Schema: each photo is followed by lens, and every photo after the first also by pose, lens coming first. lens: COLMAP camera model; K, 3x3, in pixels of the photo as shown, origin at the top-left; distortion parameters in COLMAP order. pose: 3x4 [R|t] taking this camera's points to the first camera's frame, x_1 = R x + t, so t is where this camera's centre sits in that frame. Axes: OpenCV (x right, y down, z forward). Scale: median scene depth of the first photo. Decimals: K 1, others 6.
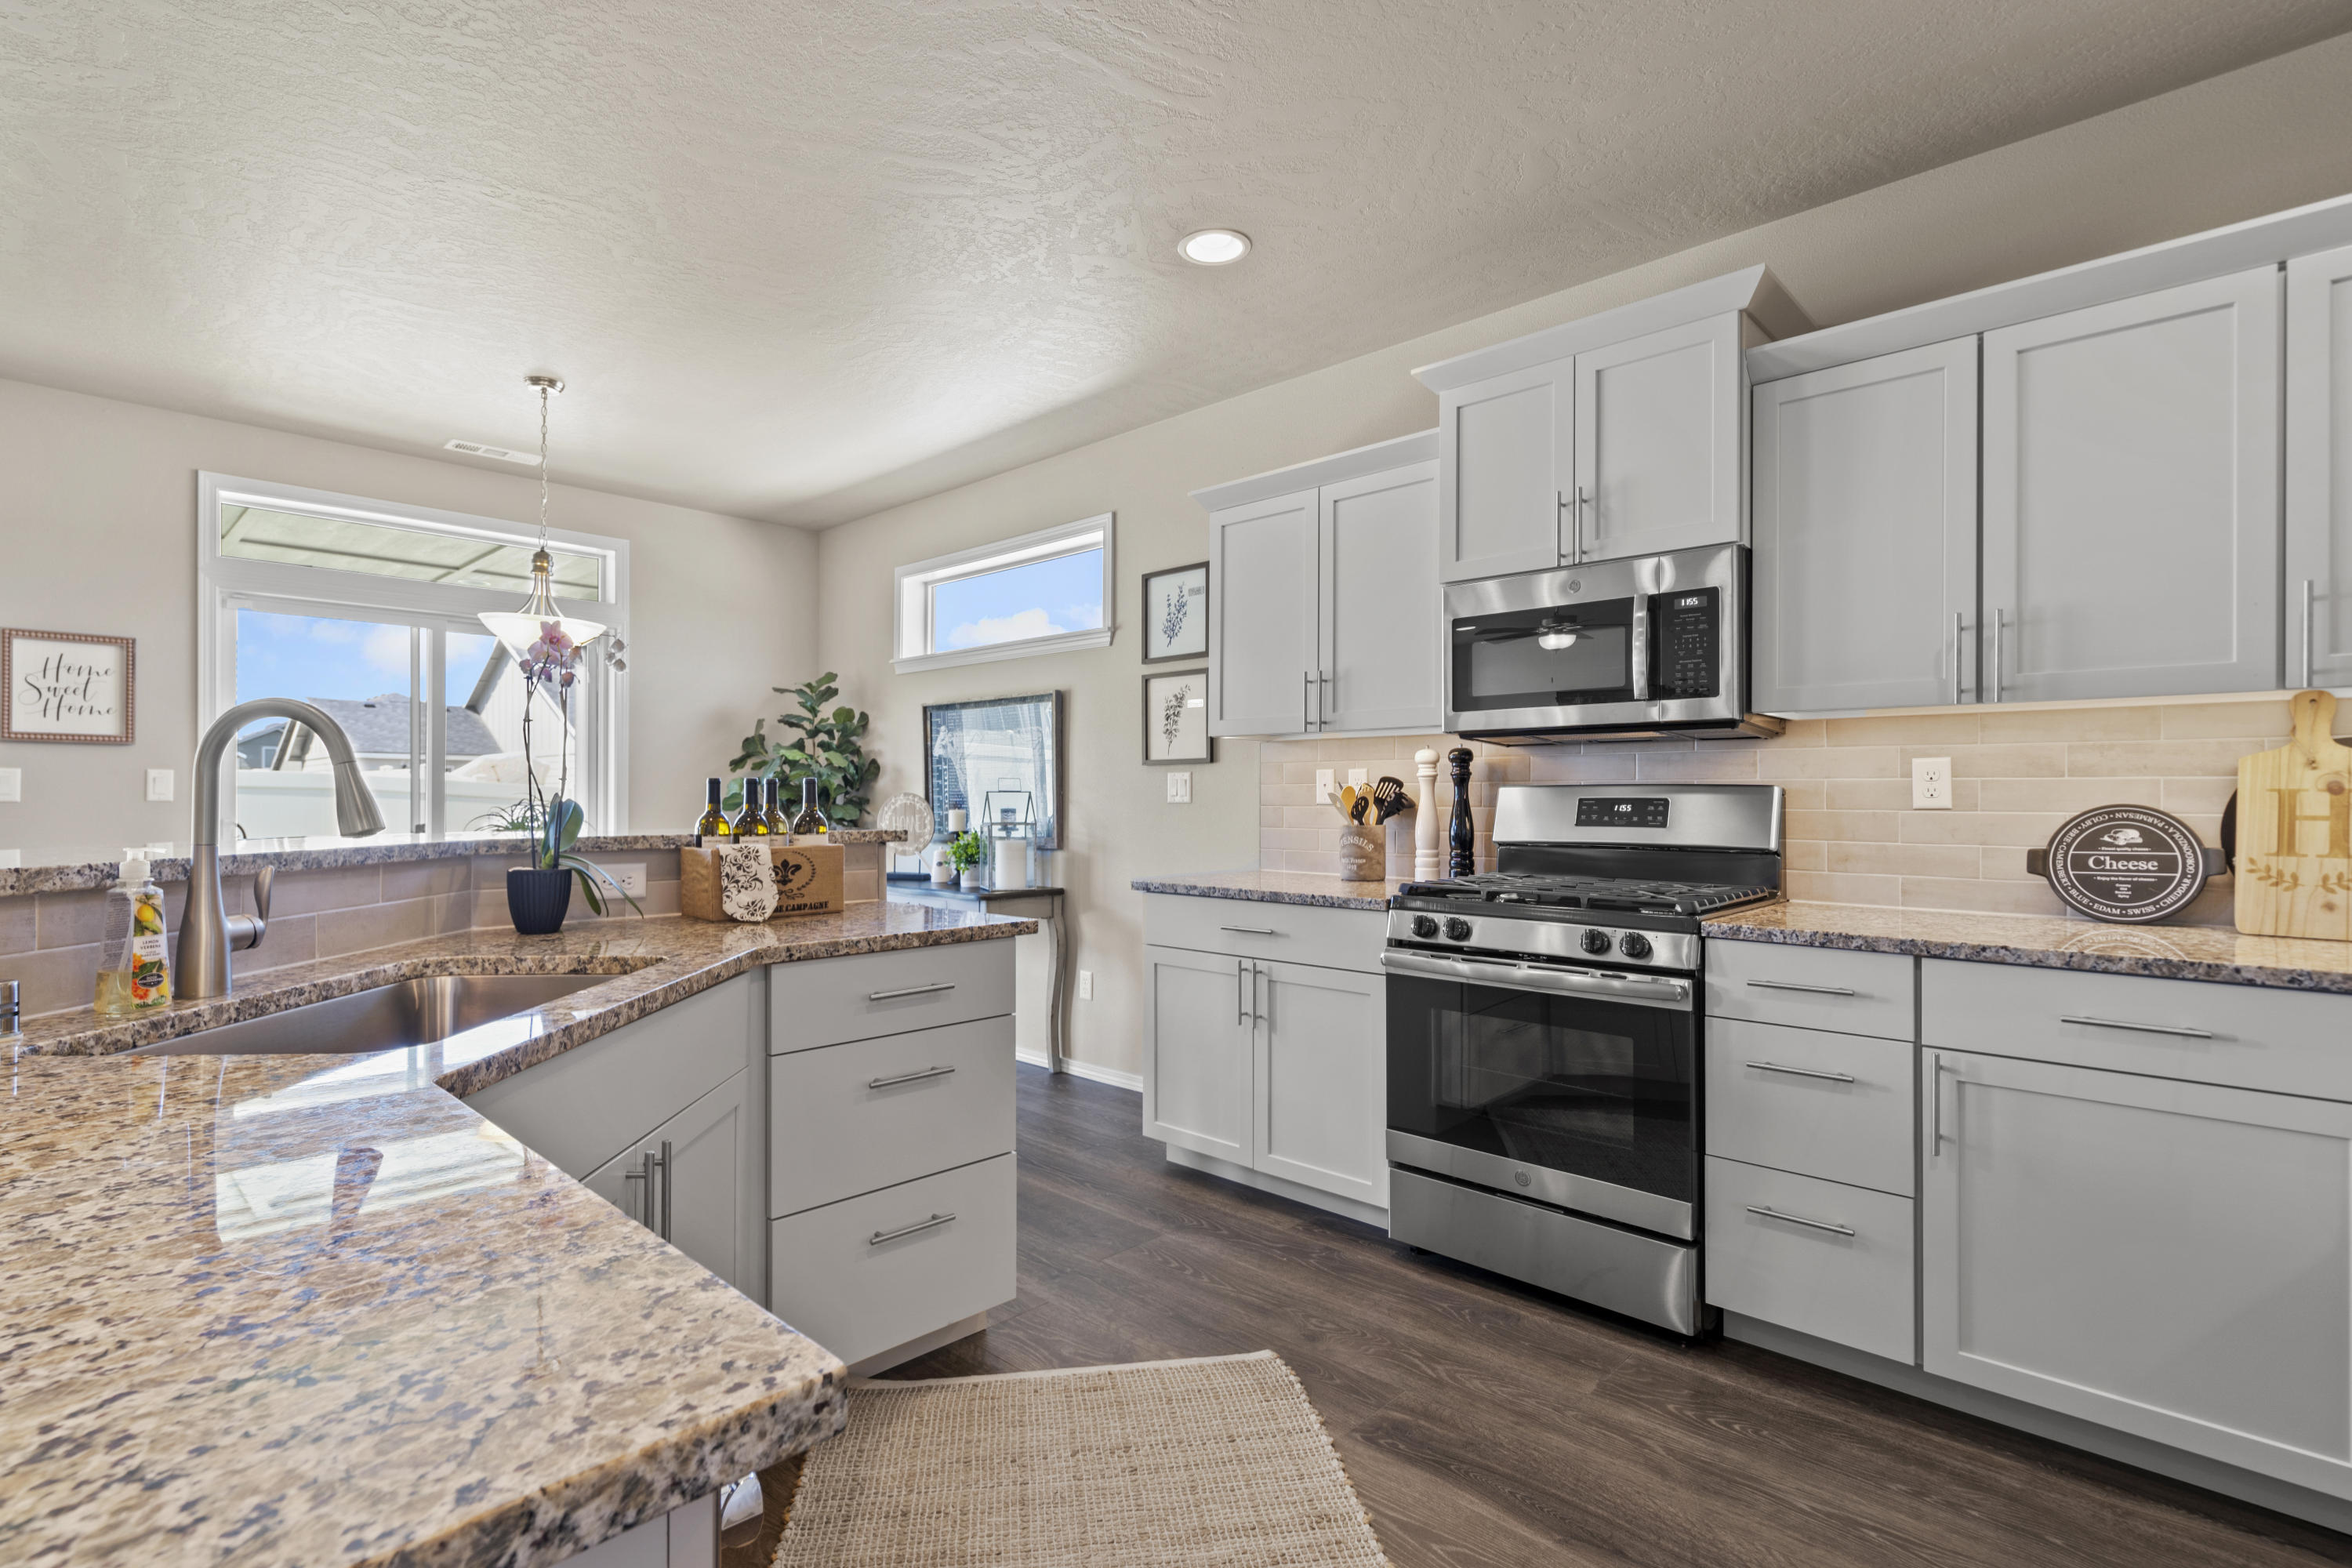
lens RADIAL K [[1089.7, 0, 1175.7], [0, 1089.7, 786.5], [0, 0, 1]] dist [-0.005972, -0.000592]
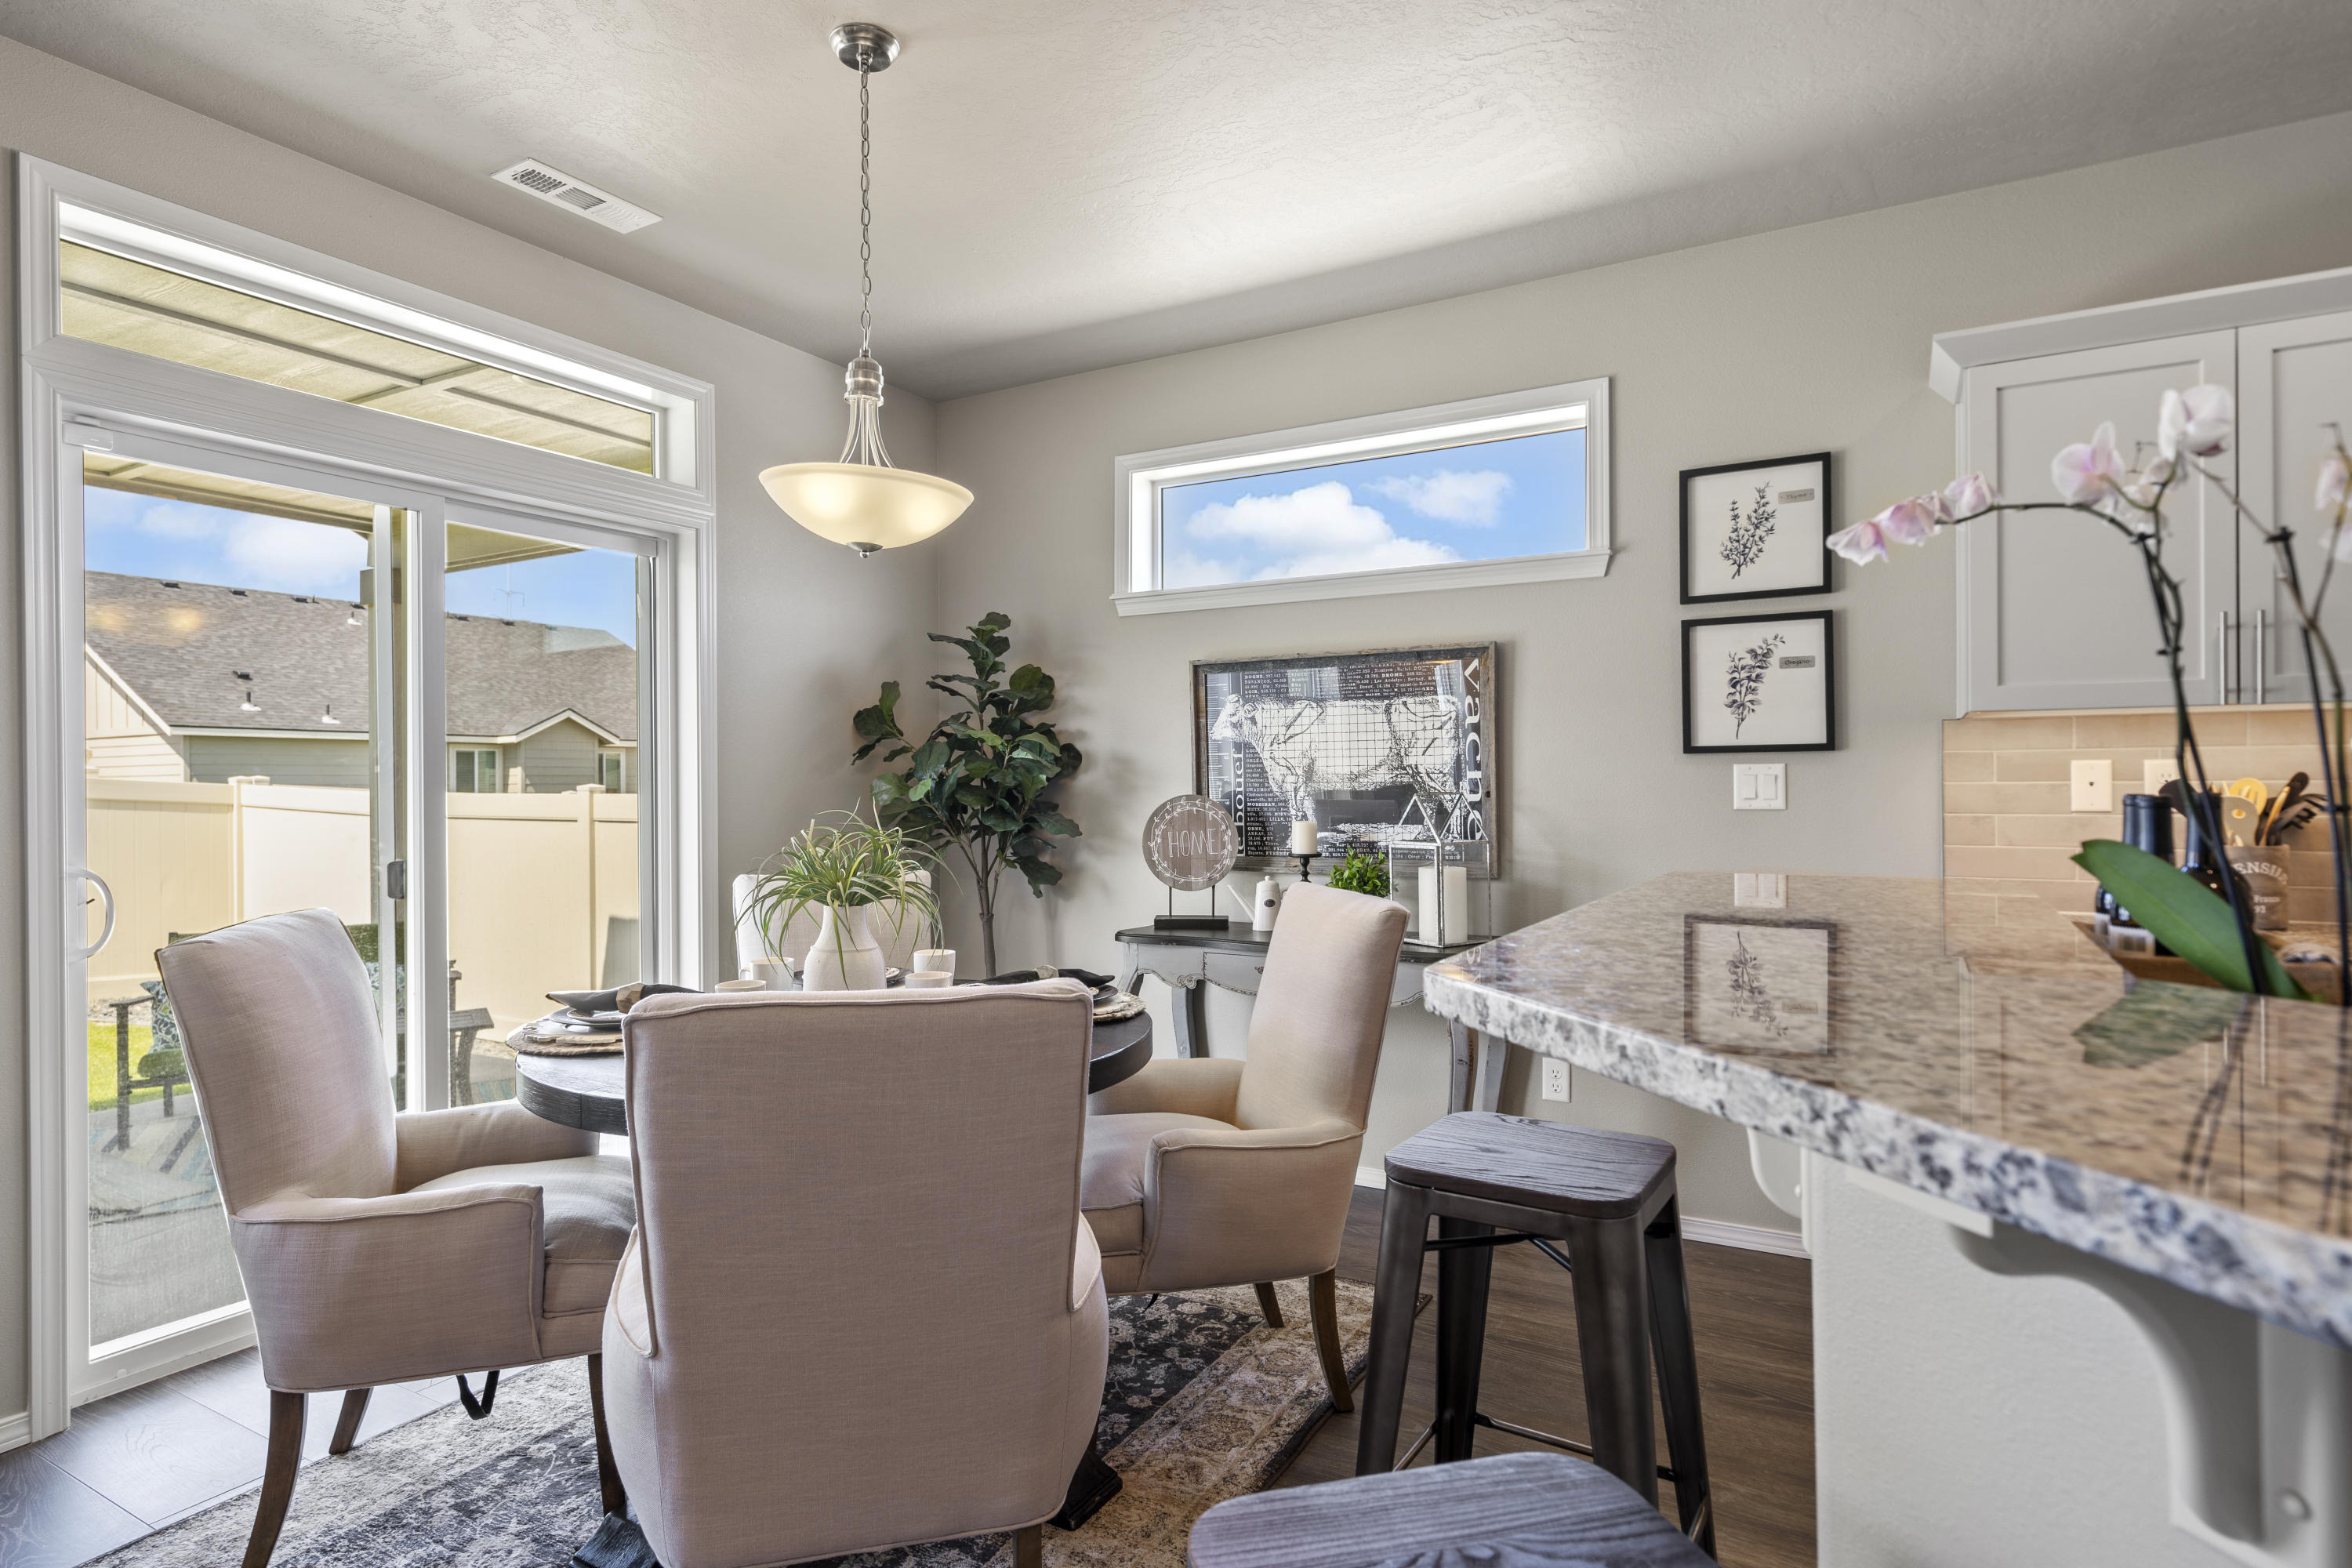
lens RADIAL K [[1225.9, 0, 1176.4], [0, 1225.9, 778.9], [0, 0, 1]] dist [-0.000792, -0.000667]
pose [[0.971900, -0.008942, 0.235224, -0.435131], [0.007243, 0.999941, 0.008085, -0.010474], [-0.235282, -0.006154, 0.971908, 0.283254]]
